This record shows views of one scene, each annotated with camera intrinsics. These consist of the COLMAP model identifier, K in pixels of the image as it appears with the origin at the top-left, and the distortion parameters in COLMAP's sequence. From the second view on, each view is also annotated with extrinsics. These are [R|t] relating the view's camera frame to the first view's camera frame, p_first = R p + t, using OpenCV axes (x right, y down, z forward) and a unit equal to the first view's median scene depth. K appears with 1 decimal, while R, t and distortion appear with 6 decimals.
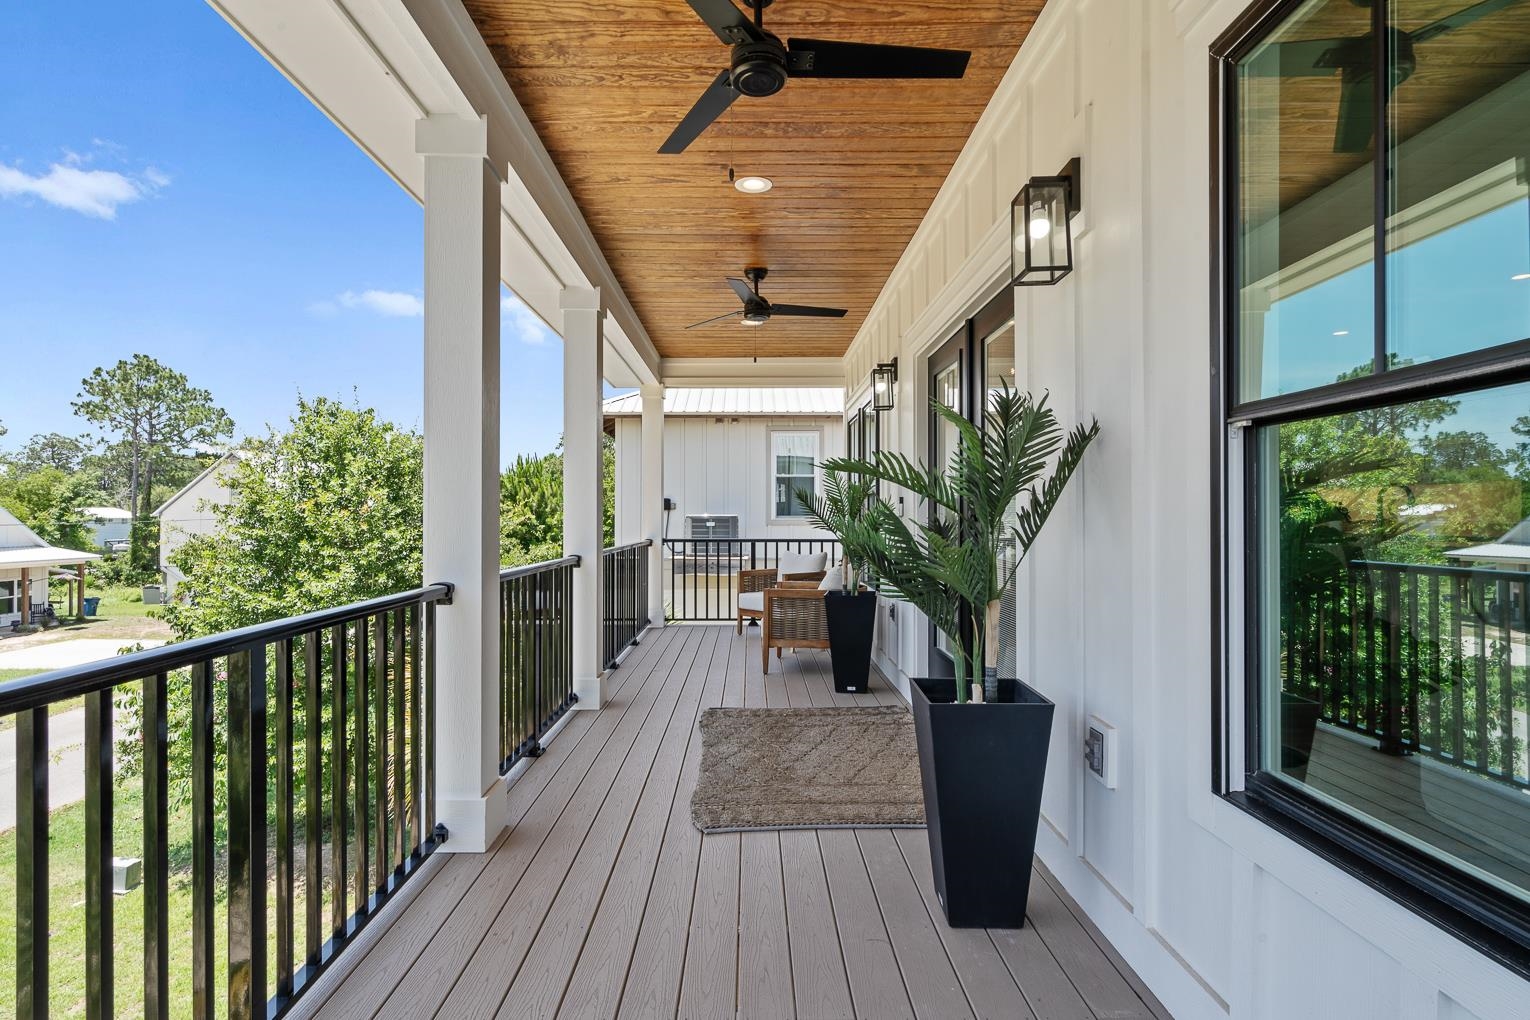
lens RADIAL K [[768.3, 0, 762.3], [0, 768.3, 521.7], [0, 0, 1]] dist [-0.003736, 0.011723]
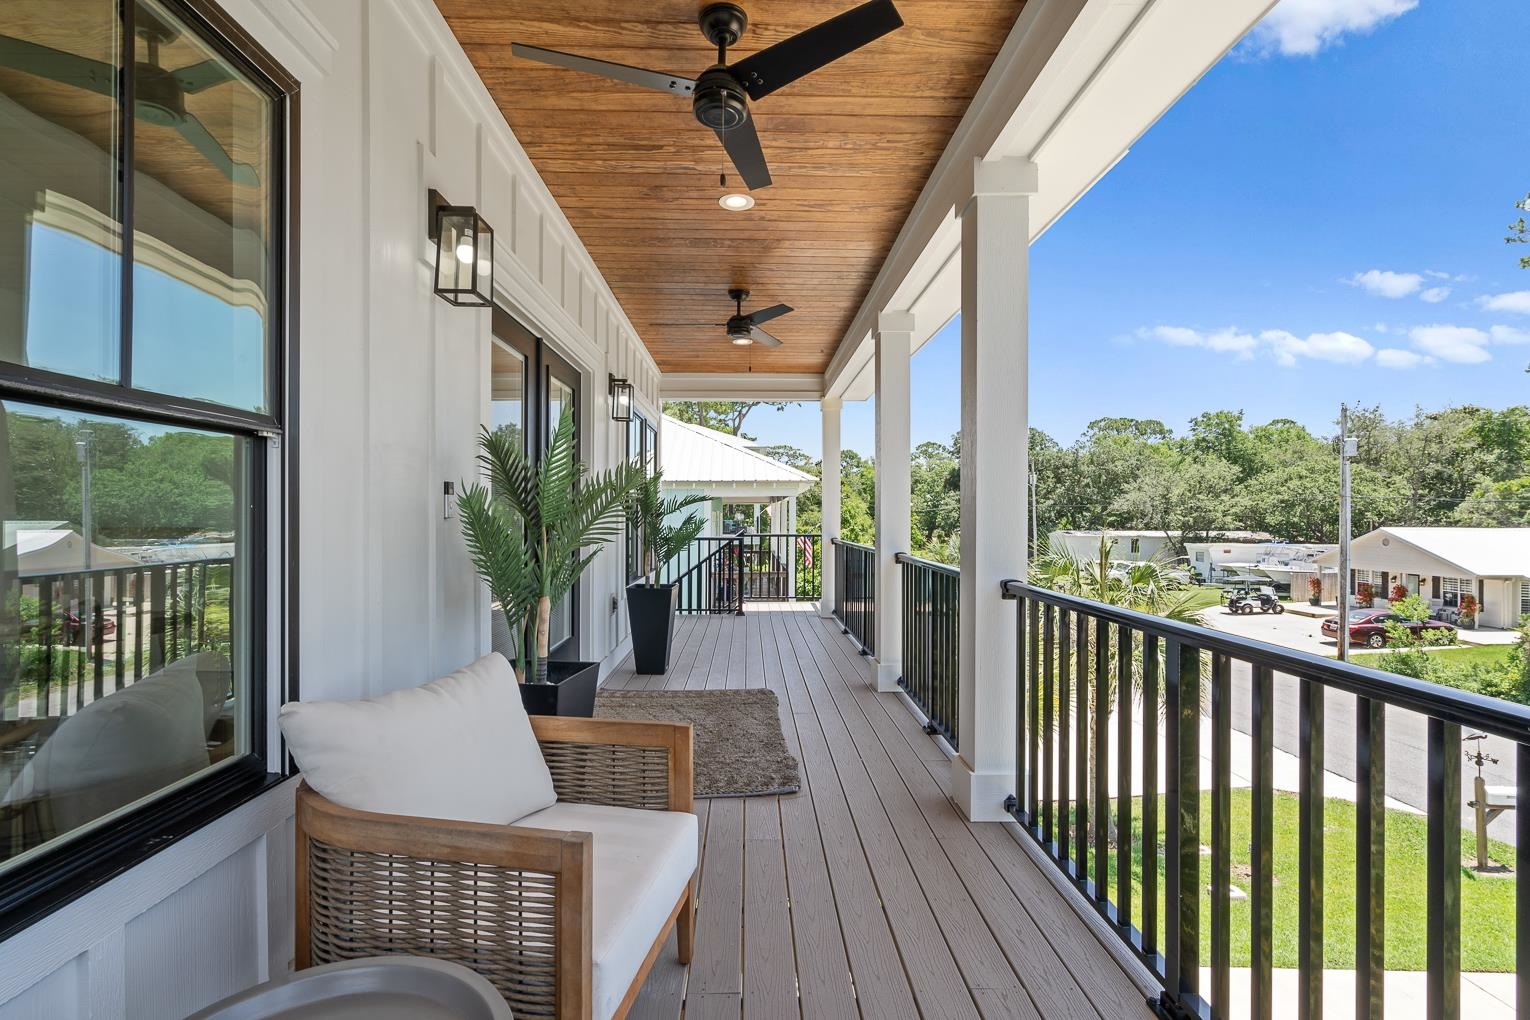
lens RADIAL K [[690.9, 0, 765.0], [0, 690.9, 510.0], [0, 0, 1]] dist [-0.000373, 0.001274]
pose [[-0.999962, -0.005759, -0.006505, -0.046591], [-0.005743, 0.999981, -0.002403, -0.011812], [0.006518, -0.002366, -0.999976, 1.951424]]
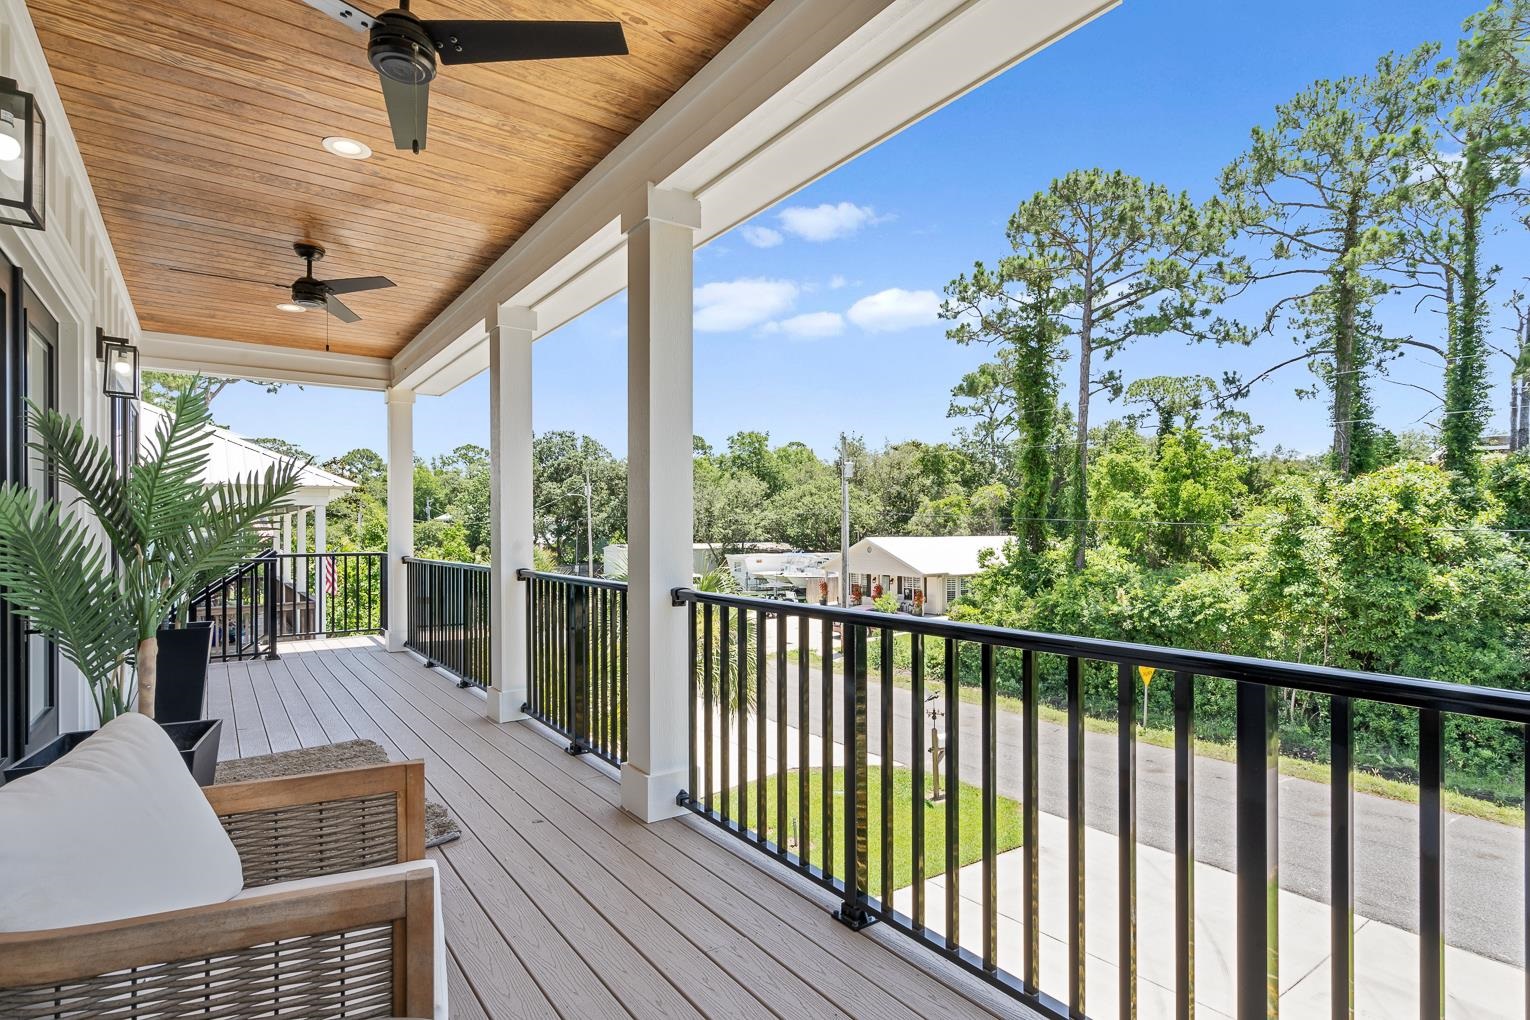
lens RADIAL K [[768.3, 0, 762.3], [0, 768.3, 521.7], [0, 0, 1]] dist [-0.003736, 0.011723]
pose [[-0.822974, -0.006181, -0.568045, 0.097161], [-0.002675, 0.999972, -0.007006, -0.009805], [0.568072, -0.004246, -0.822968, 1.983745]]
